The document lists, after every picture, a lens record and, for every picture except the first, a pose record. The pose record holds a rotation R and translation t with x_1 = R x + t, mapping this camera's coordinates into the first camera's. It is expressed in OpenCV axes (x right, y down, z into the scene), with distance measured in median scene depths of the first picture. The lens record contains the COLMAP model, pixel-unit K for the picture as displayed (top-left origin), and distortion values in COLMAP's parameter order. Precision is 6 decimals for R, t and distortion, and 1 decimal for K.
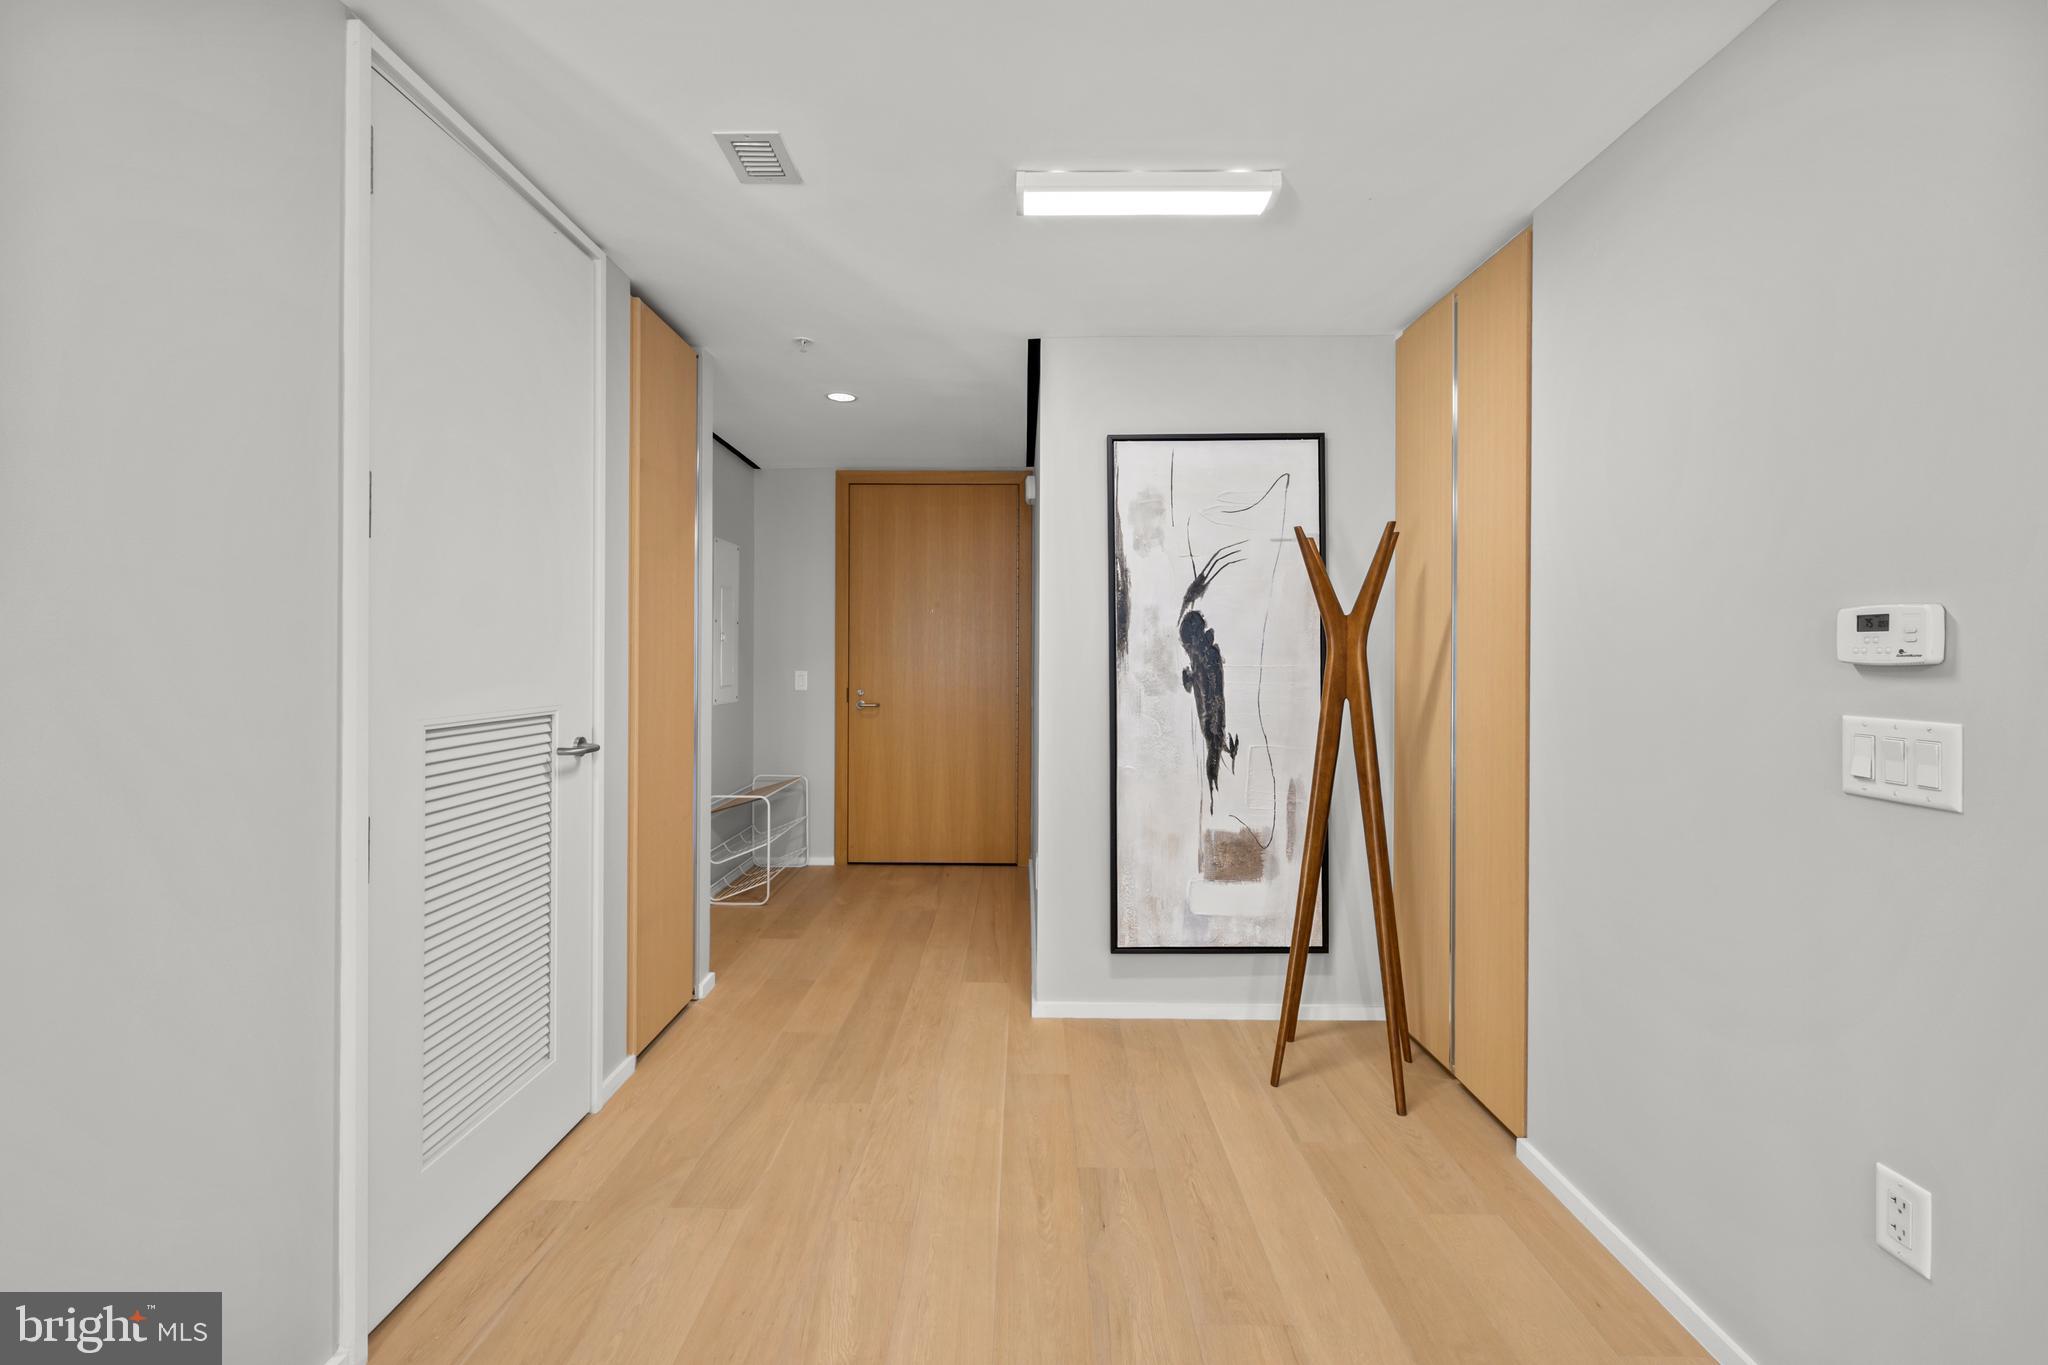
lens RADIAL K [[858.9, 0, 1019.7], [0, 858.9, 669.0], [0, 0, 1]] dist [0.000369, -0.000123]
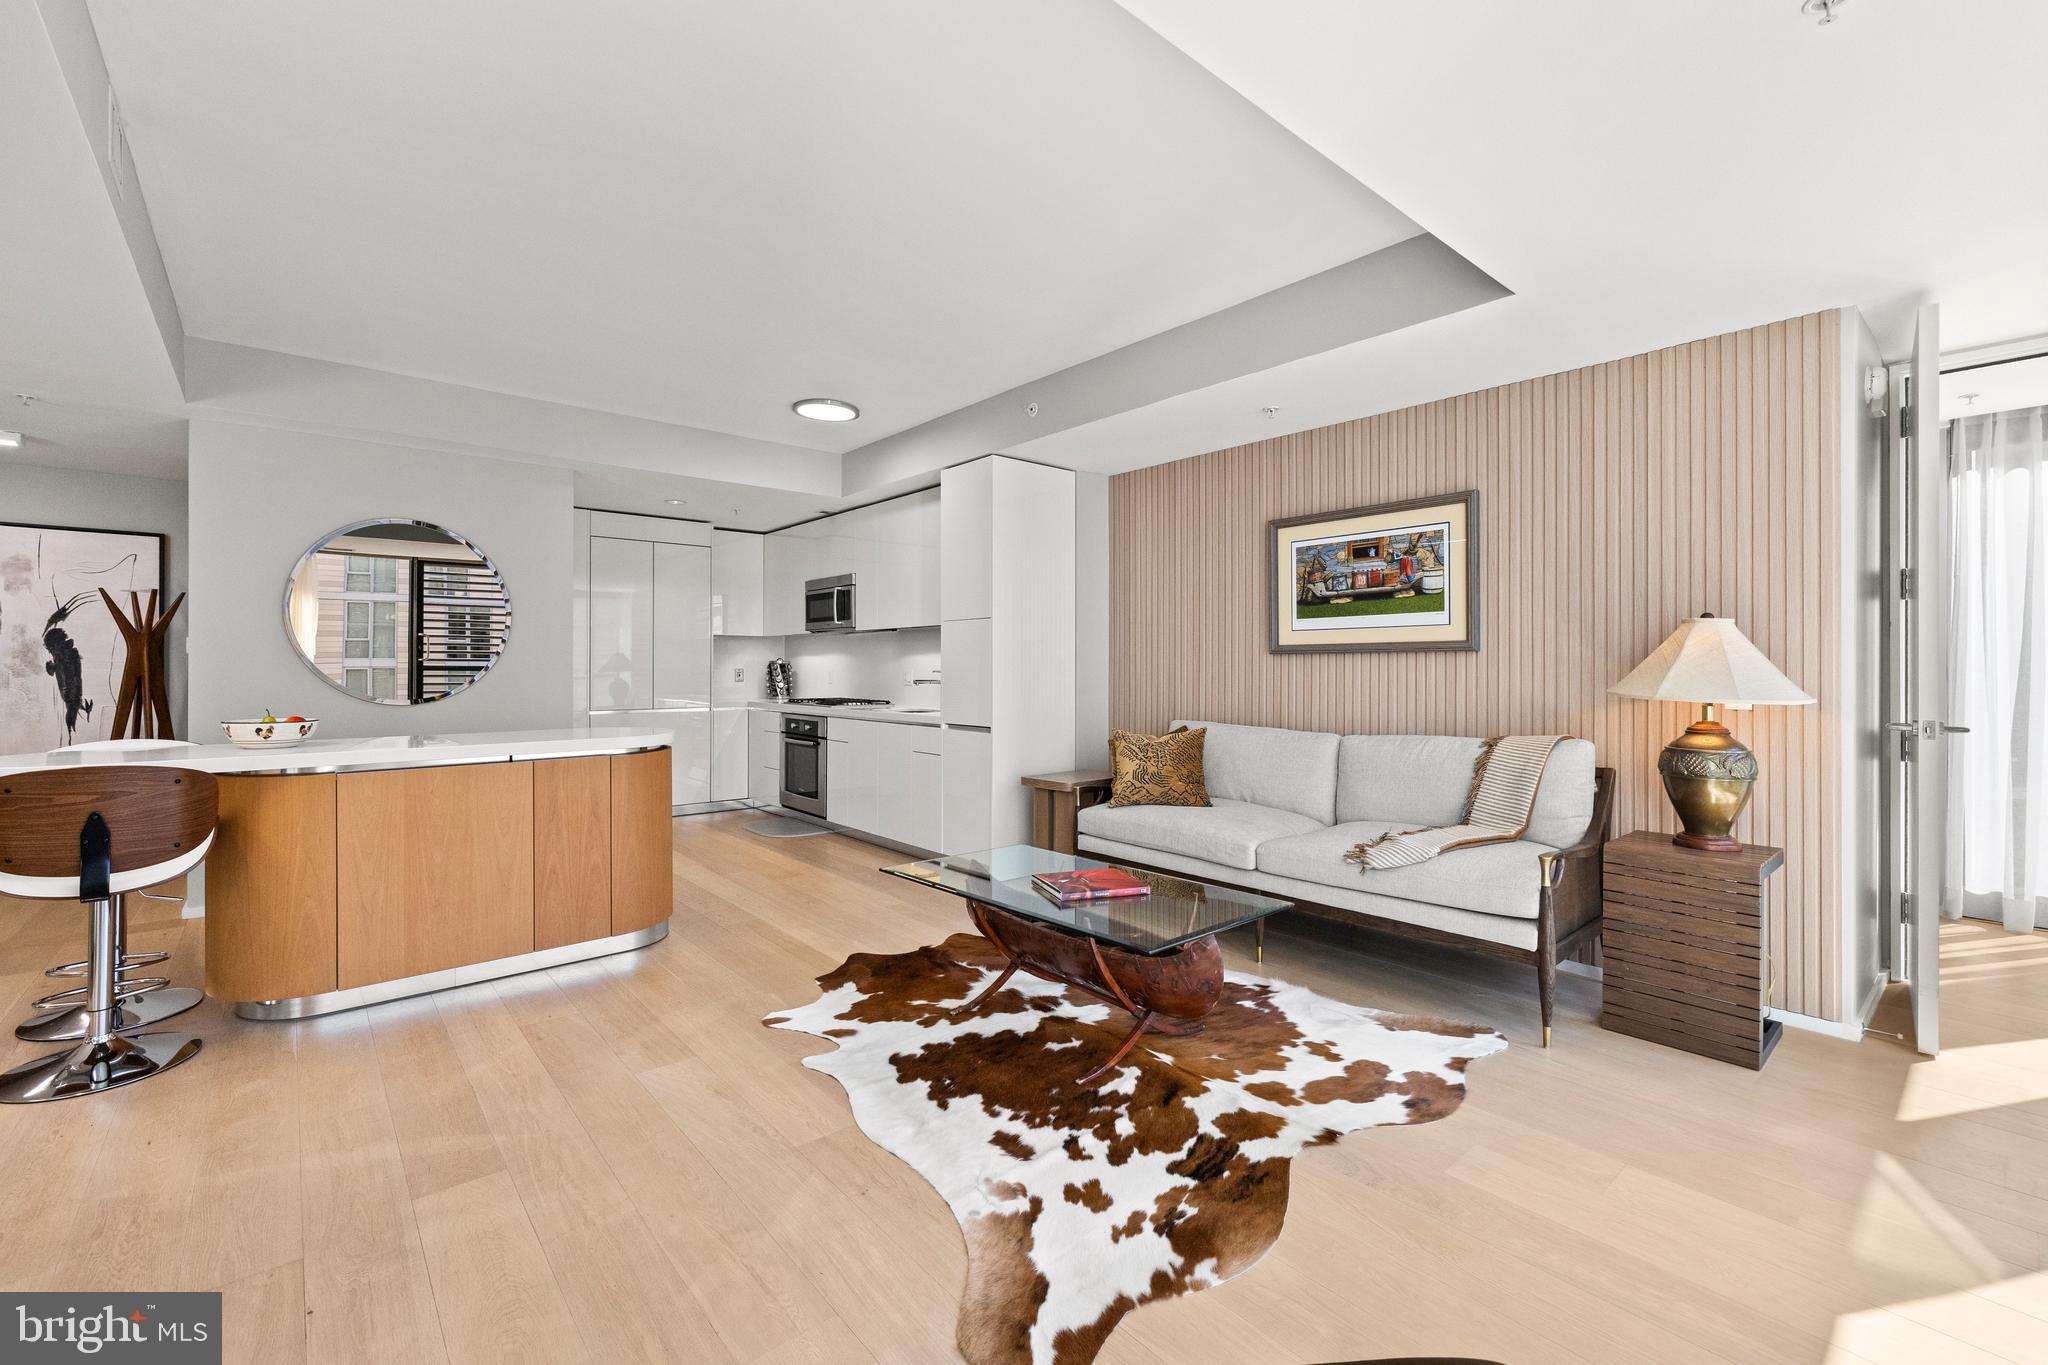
lens RADIAL K [[858.9, 0, 1018.6], [0, 858.9, 667.2], [0, 0, 1]] dist [0.000369, -0.000123]
pose [[0.750255, -0.002499, 0.661144, 0.512727], [0.009401, 0.999932, -0.006889, 0.039995], [-0.661082, 0.011384, 0.750228, -1.571278]]
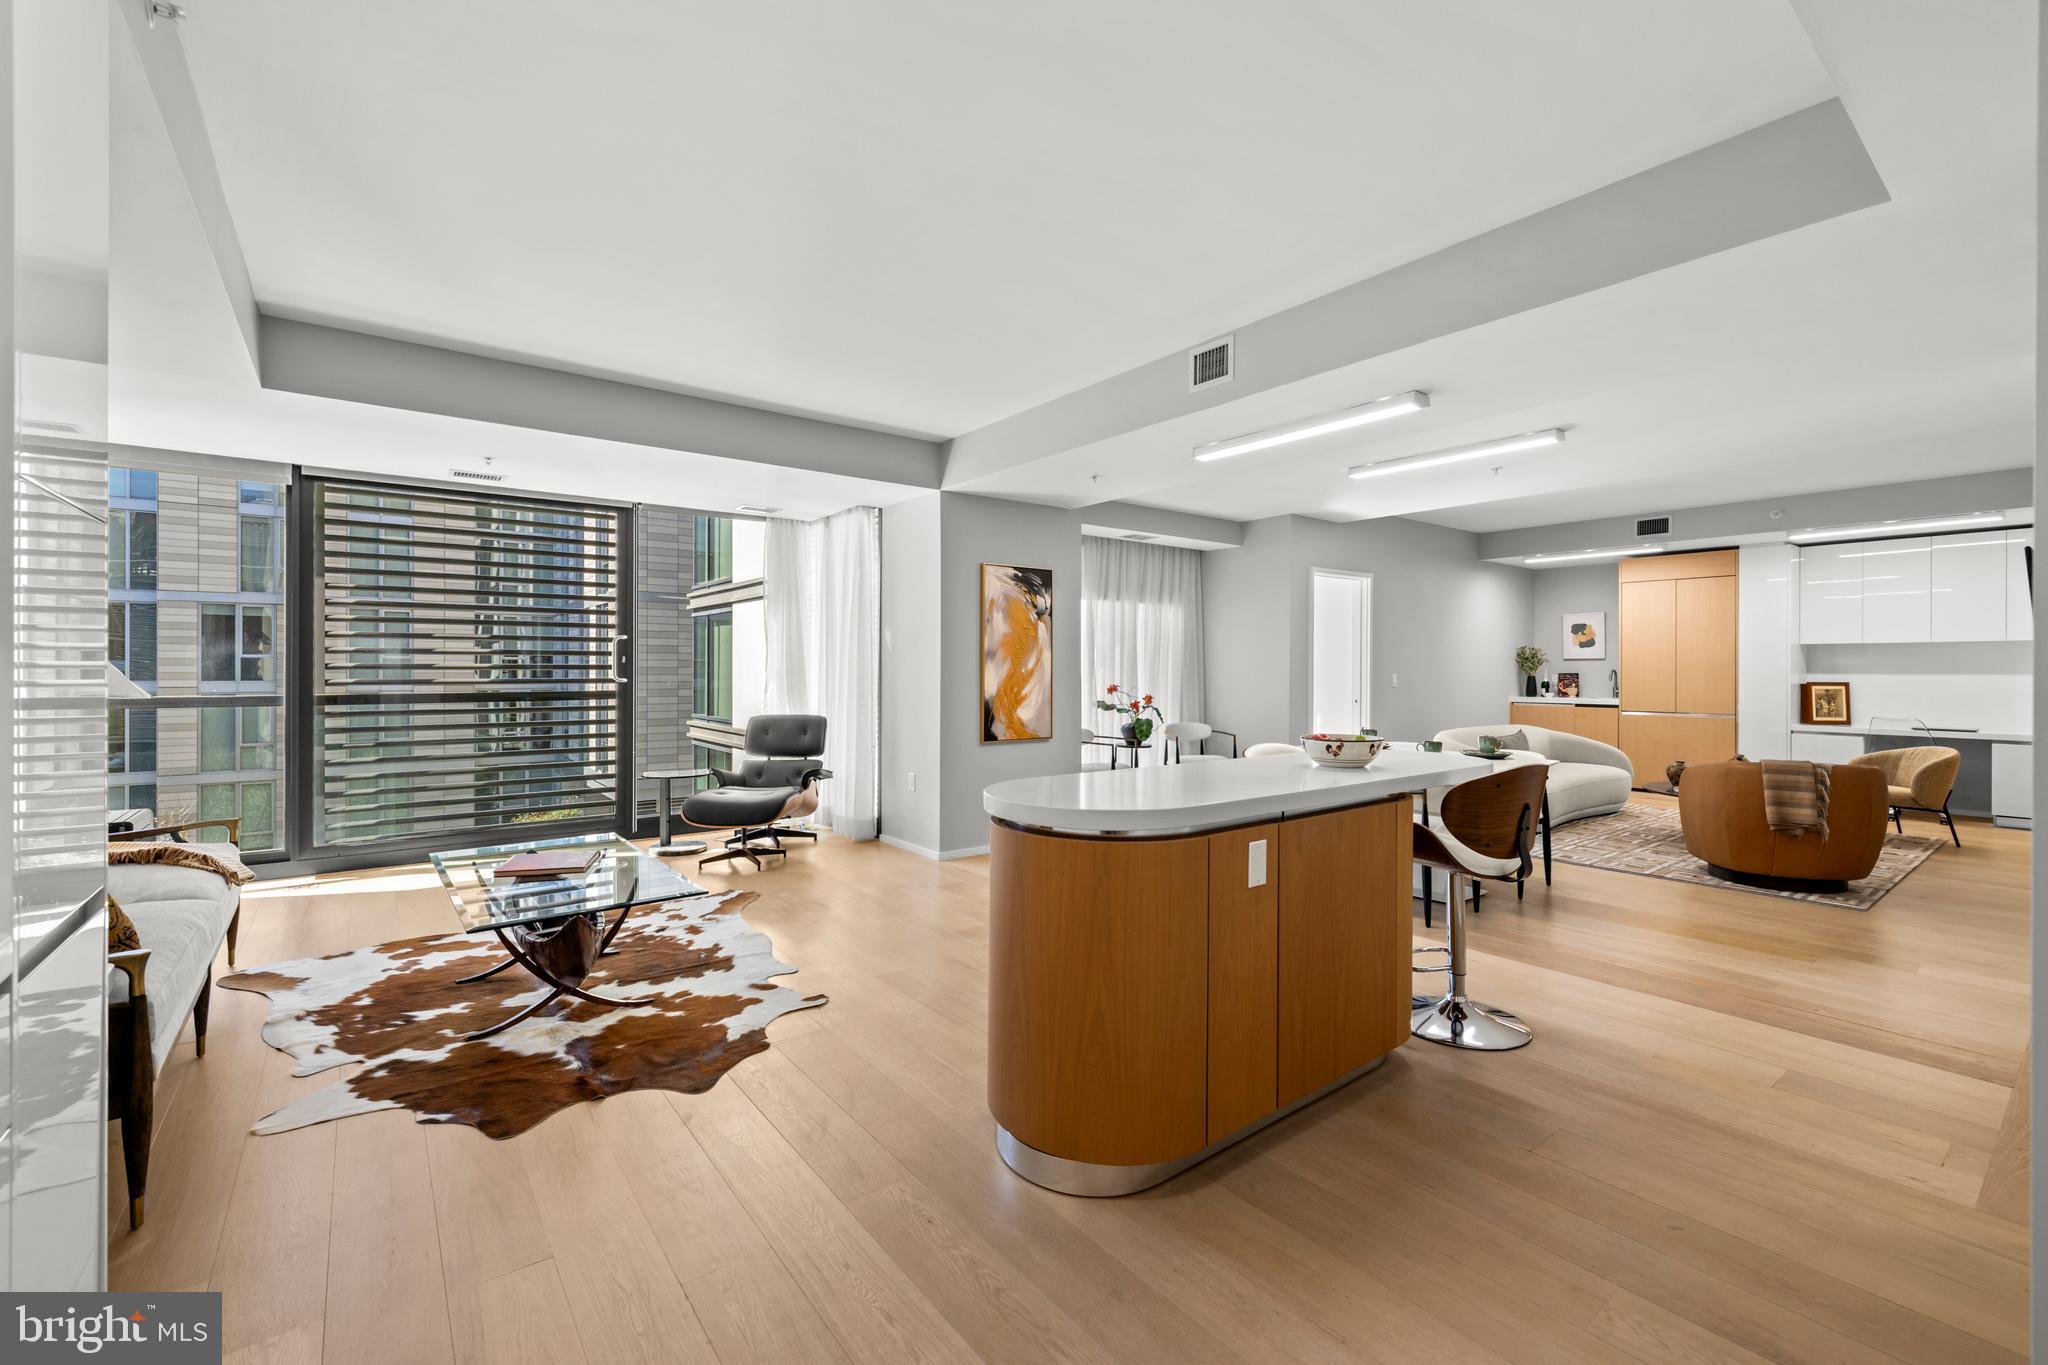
lens RADIAL K [[858.9, 0, 1012.0], [0, 858.9, 669.9], [0, 0, 1]] dist [0.000369, -0.000123]
pose [[-0.790029, -0.003233, -0.613061, 1.418567], [-0.014524, 0.999804, 0.013444, 0.003895], [0.612898, 0.019526, -0.789921, 0.342575]]
